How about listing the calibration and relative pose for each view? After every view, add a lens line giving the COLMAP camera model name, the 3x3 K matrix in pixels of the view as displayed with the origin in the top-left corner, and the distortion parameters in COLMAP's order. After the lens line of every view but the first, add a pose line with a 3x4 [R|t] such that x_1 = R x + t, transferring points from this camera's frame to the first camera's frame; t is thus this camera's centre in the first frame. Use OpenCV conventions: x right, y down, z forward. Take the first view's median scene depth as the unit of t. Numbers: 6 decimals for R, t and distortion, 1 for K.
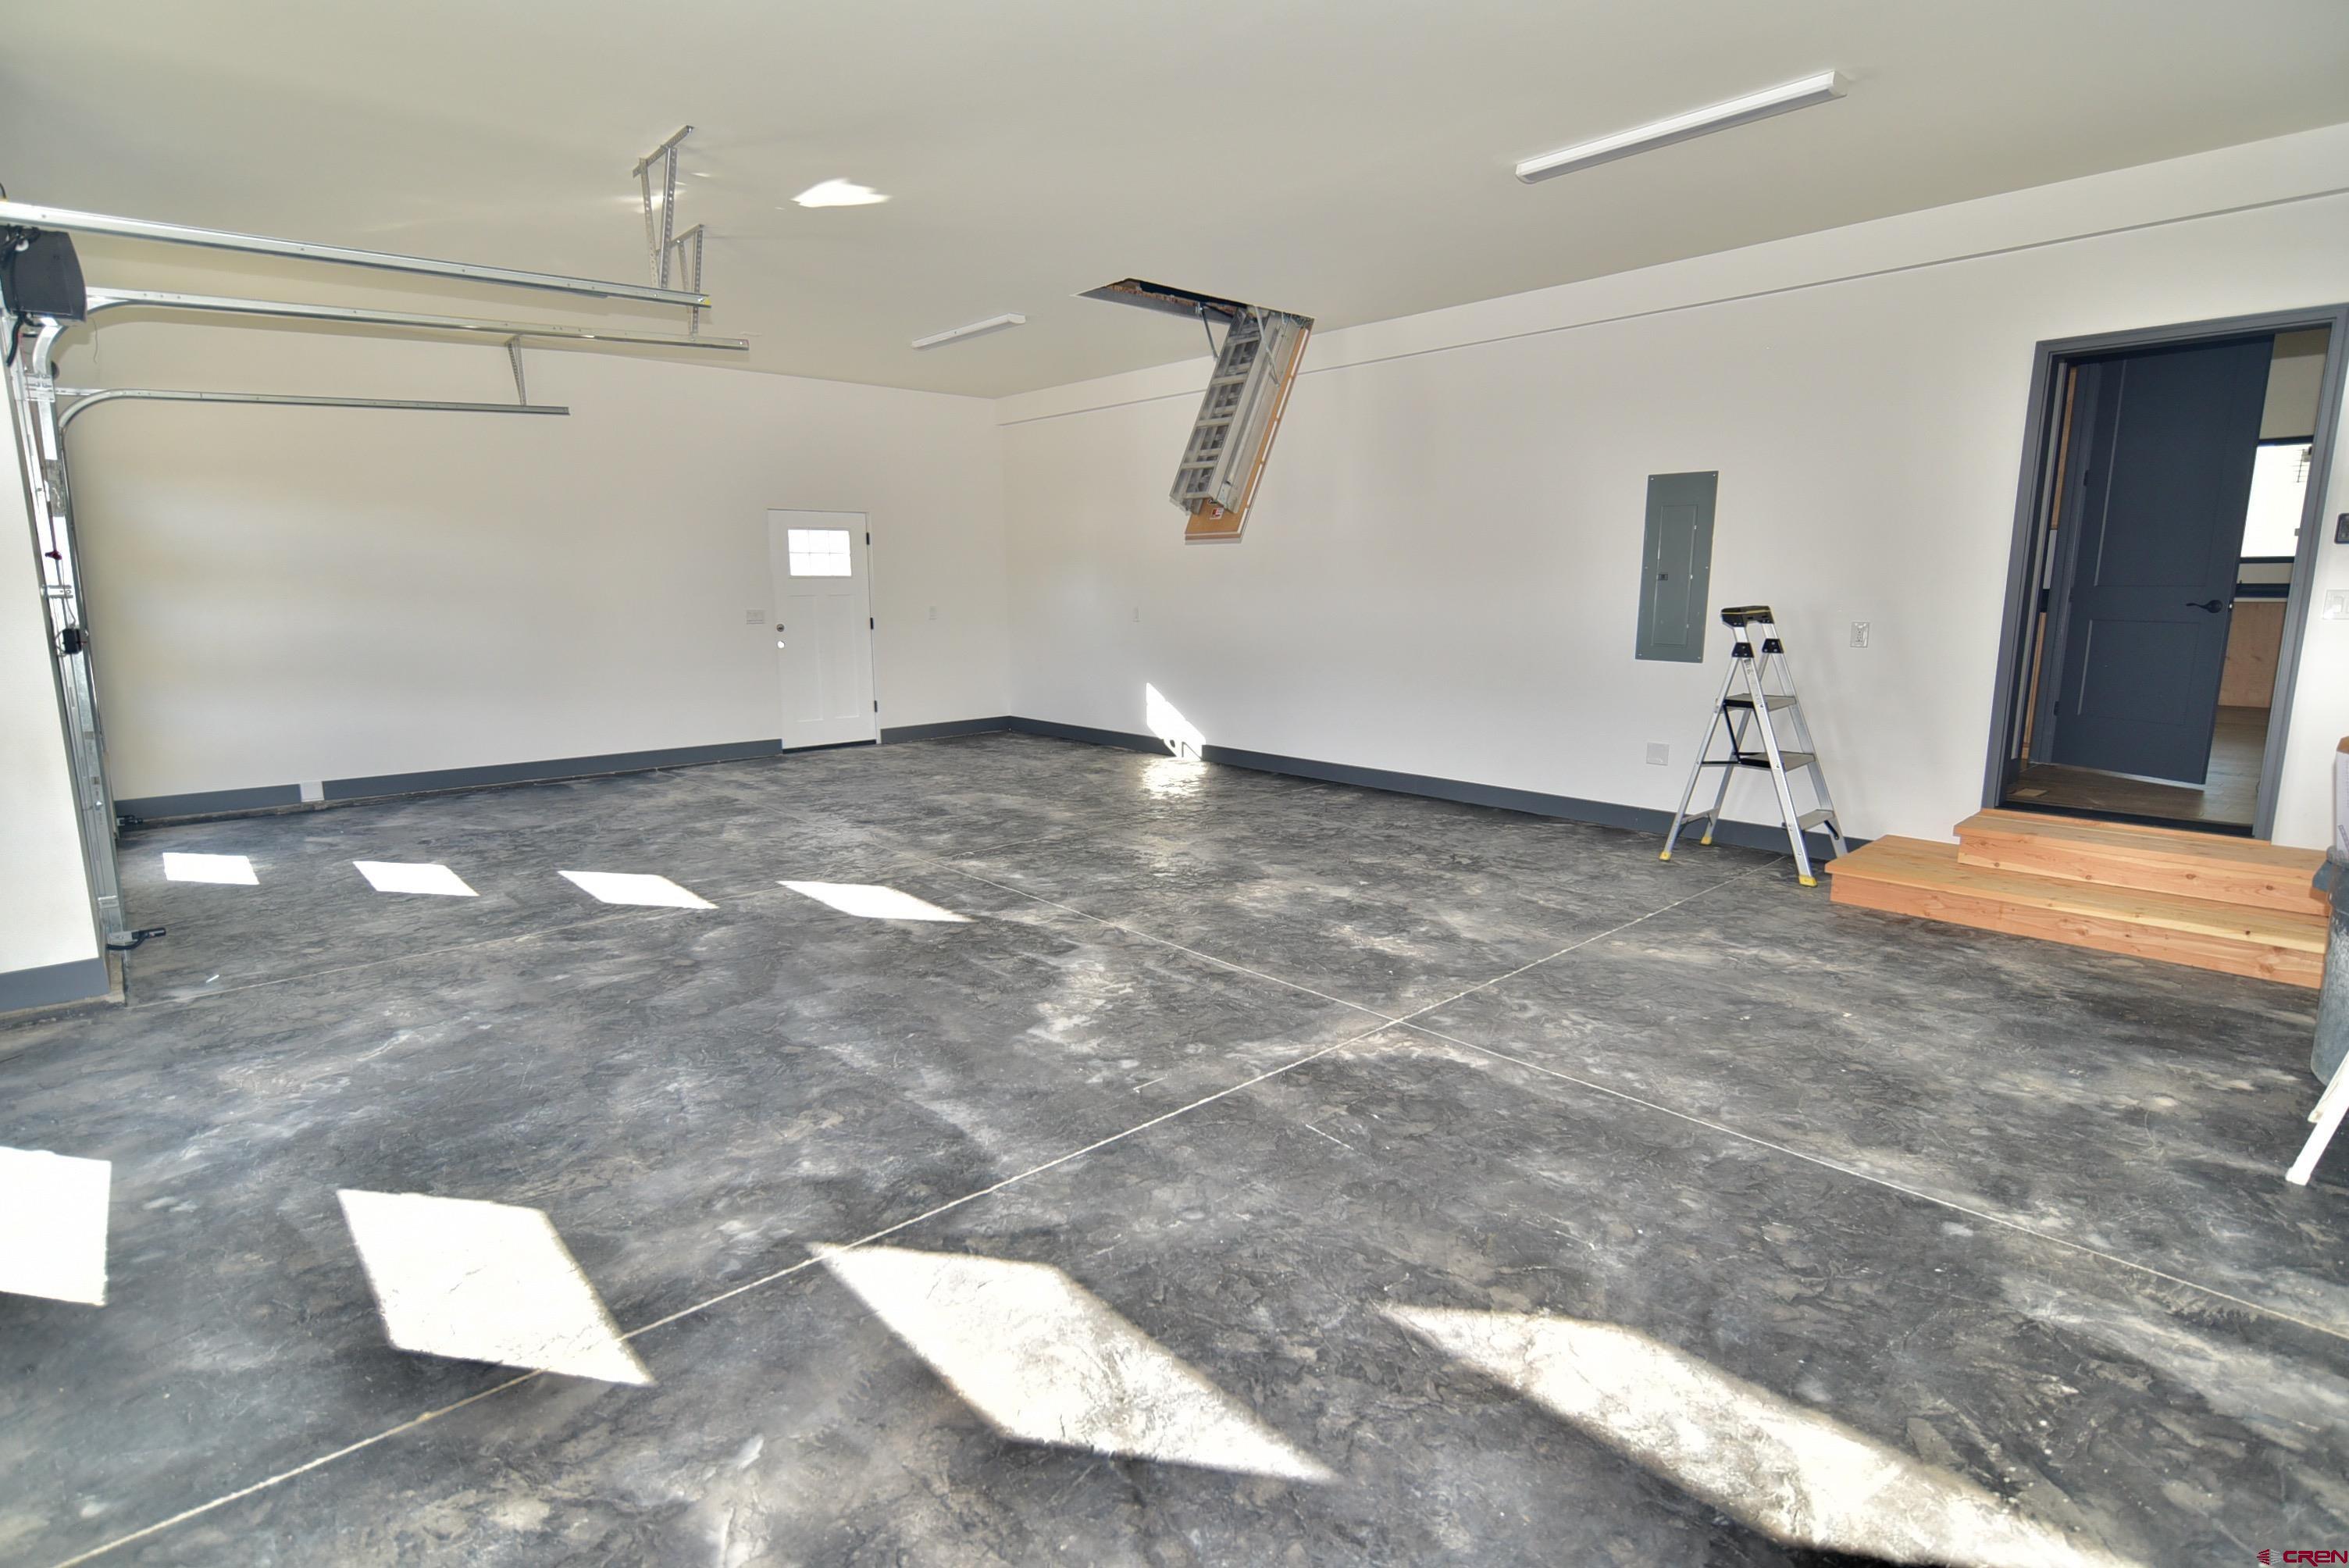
lens RADIAL K [[1175.1, 0, 1168.8], [0, 1175.1, 781.6], [0, 0, 1]] dist [-0.011991, 0.004201]
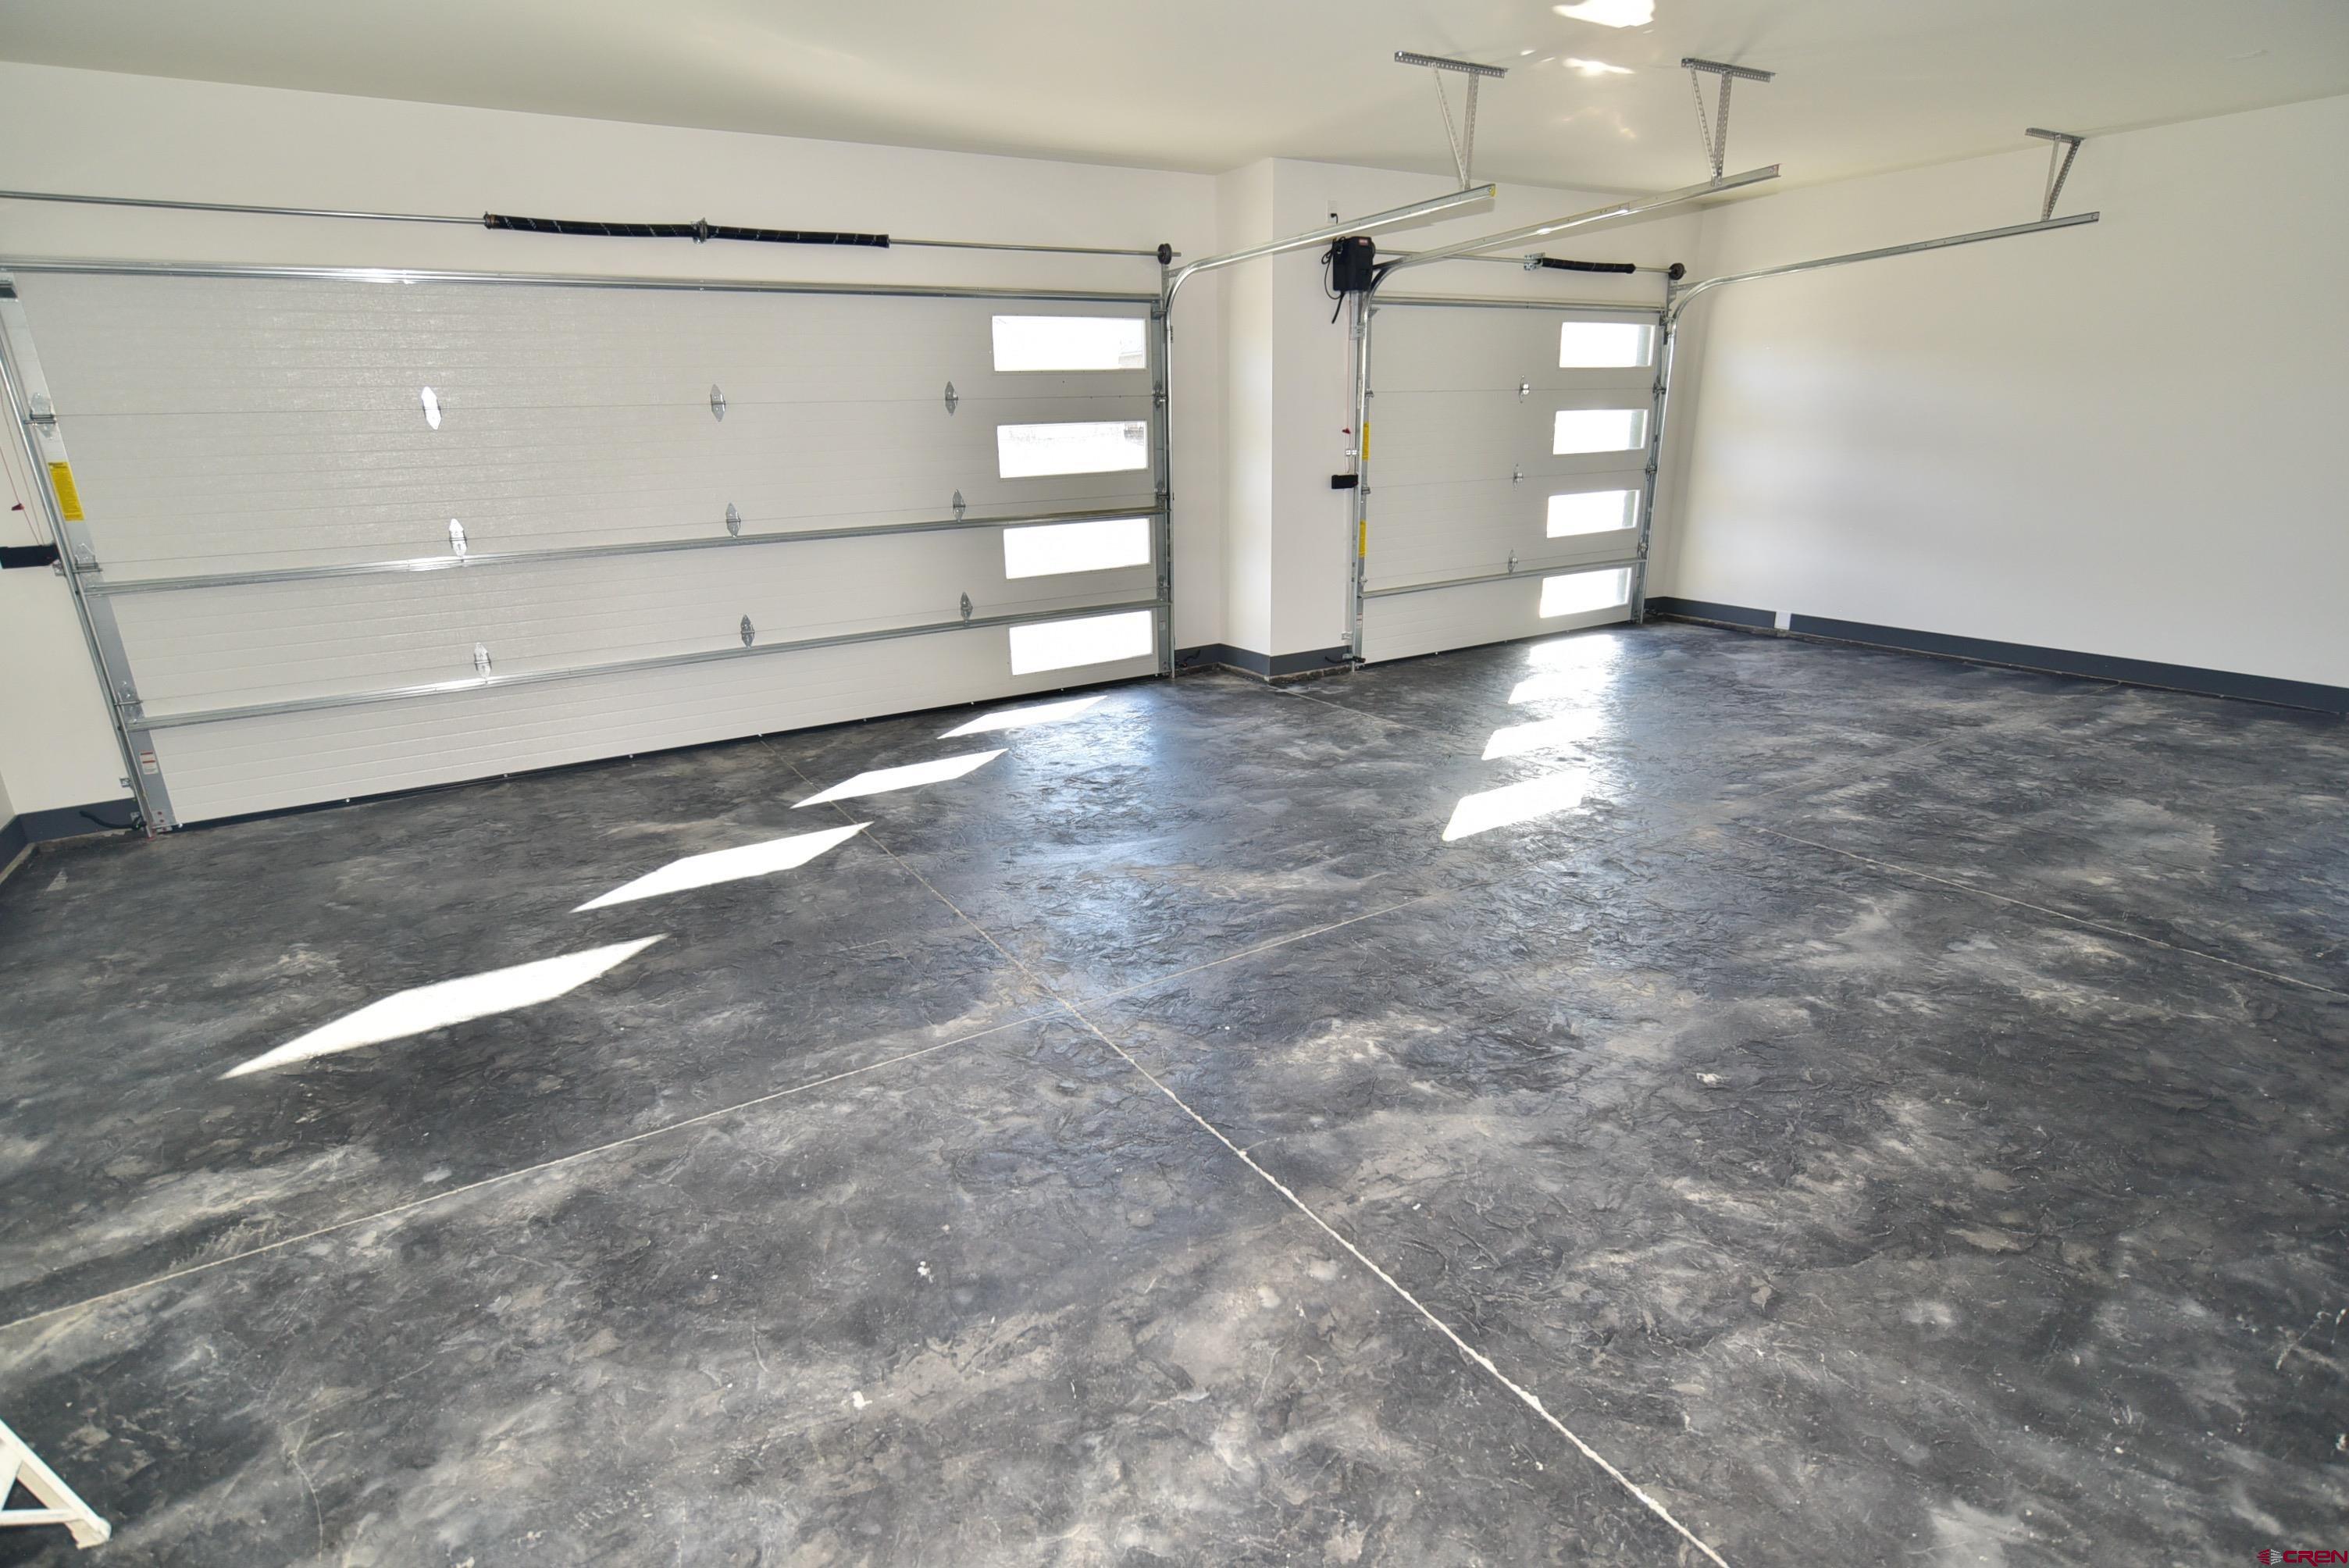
lens RADIAL K [[1175.1, 0, 1168.8], [0, 1175.1, 791.2], [0, 0, 1]] dist [-0.011991, 0.004201]
pose [[-0.173538, 0.309848, -0.934815, 1.333072], [-0.143627, 0.931106, 0.335281, -0.360996], [0.974298, 0.192449, -0.117079, 1.573889]]
